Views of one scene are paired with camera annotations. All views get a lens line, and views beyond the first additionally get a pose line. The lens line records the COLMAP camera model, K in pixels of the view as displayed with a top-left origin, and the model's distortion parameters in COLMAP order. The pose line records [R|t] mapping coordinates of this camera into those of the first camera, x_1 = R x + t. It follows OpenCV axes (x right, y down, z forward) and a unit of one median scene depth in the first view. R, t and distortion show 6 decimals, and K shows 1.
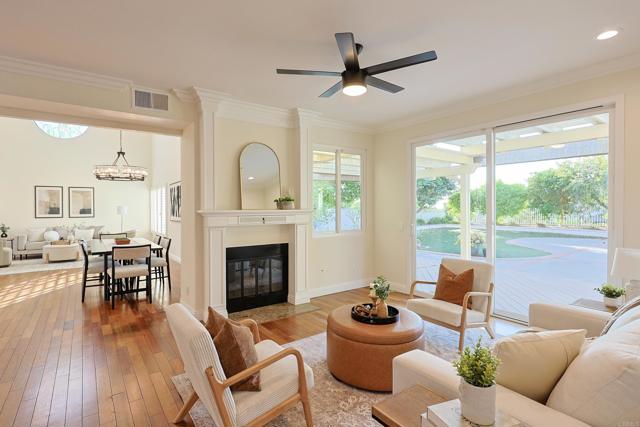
lens RADIAL K [[321.8, 0, 320.3], [0, 321.8, 213.3], [0, 0, 1]] dist [-0.013205, -0.000244]
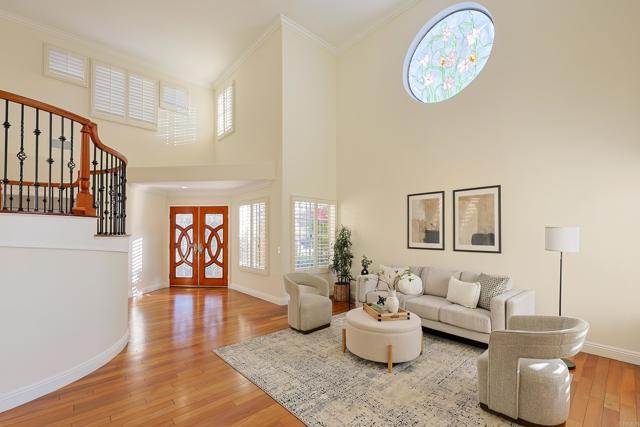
lens RADIAL K [[275.0, 0, 318.0], [0, 275.0, 230.8], [0, 0, 1]] dist [-0.002617, -0.000020]
pose [[0.086278, -0.002311, -0.996268, -0.381558], [-0.019130, 0.999809, -0.003976, -0.012401], [0.996087, 0.019402, 0.086217, 0.768211]]
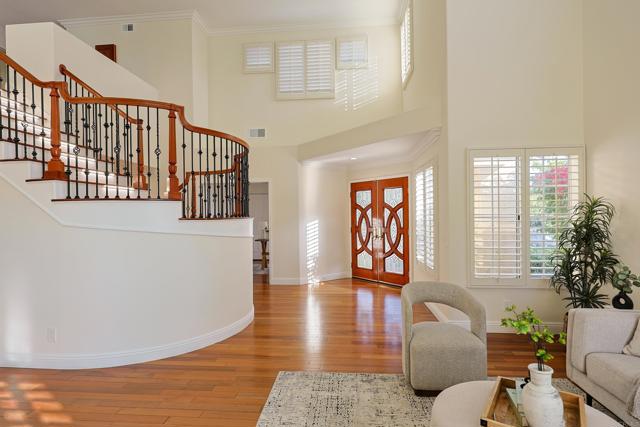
lens RADIAL K [[346.3, 0, 319.7], [0, 346.3, 214.8], [0, 0, 1]] dist [0.005005, -0.000380]
pose [[-0.670056, 0.013083, -0.742195, -0.529378], [0.000734, 0.999856, 0.016962, -0.014369], [0.742310, 0.010821, -0.669969, 0.923195]]
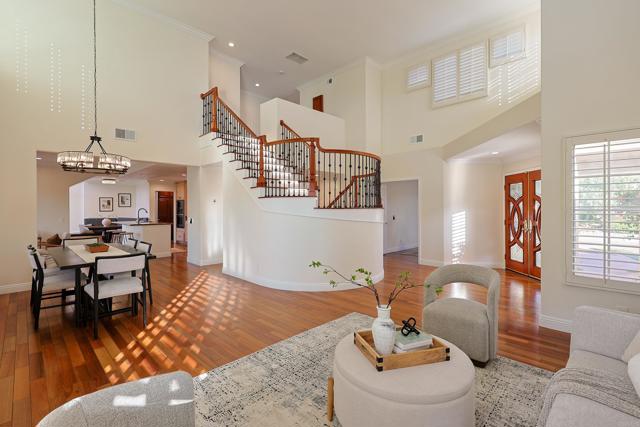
lens RADIAL K [[297.6, 0, 315.7], [0, 297.6, 210.6], [0, 0, 1]] dist [0.005054, -0.000146]
pose [[-0.989923, 0.007411, -0.141410, -0.639069], [0.003607, 0.999625, 0.027140, -0.013191], [0.141558, 0.026356, -0.989579, 1.082831]]
